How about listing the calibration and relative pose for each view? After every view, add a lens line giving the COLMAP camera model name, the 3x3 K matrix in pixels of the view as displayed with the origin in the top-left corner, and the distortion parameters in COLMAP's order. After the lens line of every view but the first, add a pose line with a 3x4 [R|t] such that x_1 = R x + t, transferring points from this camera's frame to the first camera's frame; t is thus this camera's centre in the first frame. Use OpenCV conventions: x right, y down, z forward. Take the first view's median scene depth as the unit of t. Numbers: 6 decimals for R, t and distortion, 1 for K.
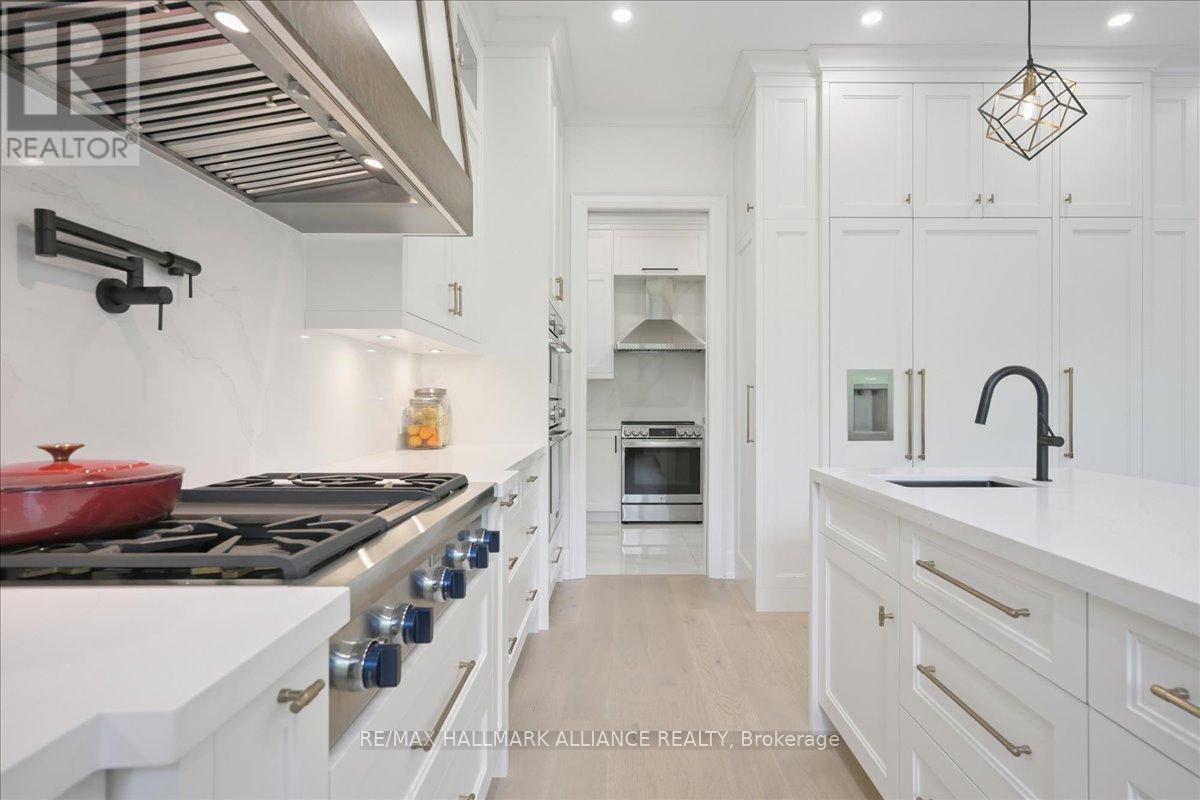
lens RADIAL K [[585.3, 0, 600.0], [0, 585.3, 400.0], [0, 0, 1]] dist [-0.000862, 0.000139]
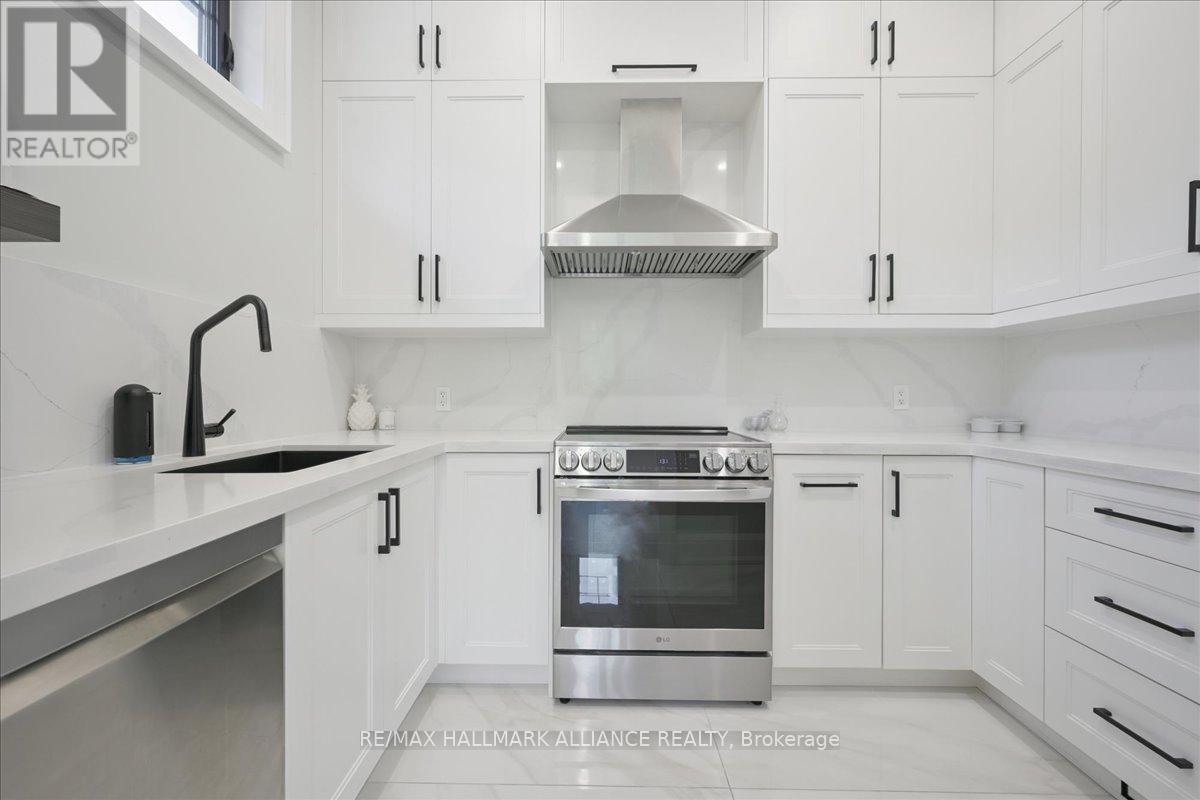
lens RADIAL K [[485.9, 0, 600.0], [0, 485.9, 400.0], [0, 0, 1]] dist [0.000164, 0.000003]
pose [[0.999950, 0.001751, 0.009854, 0.063097], [-0.001823, 0.999972, 0.007299, 0.013766], [-0.009841, -0.007317, 0.999925, 0.677733]]
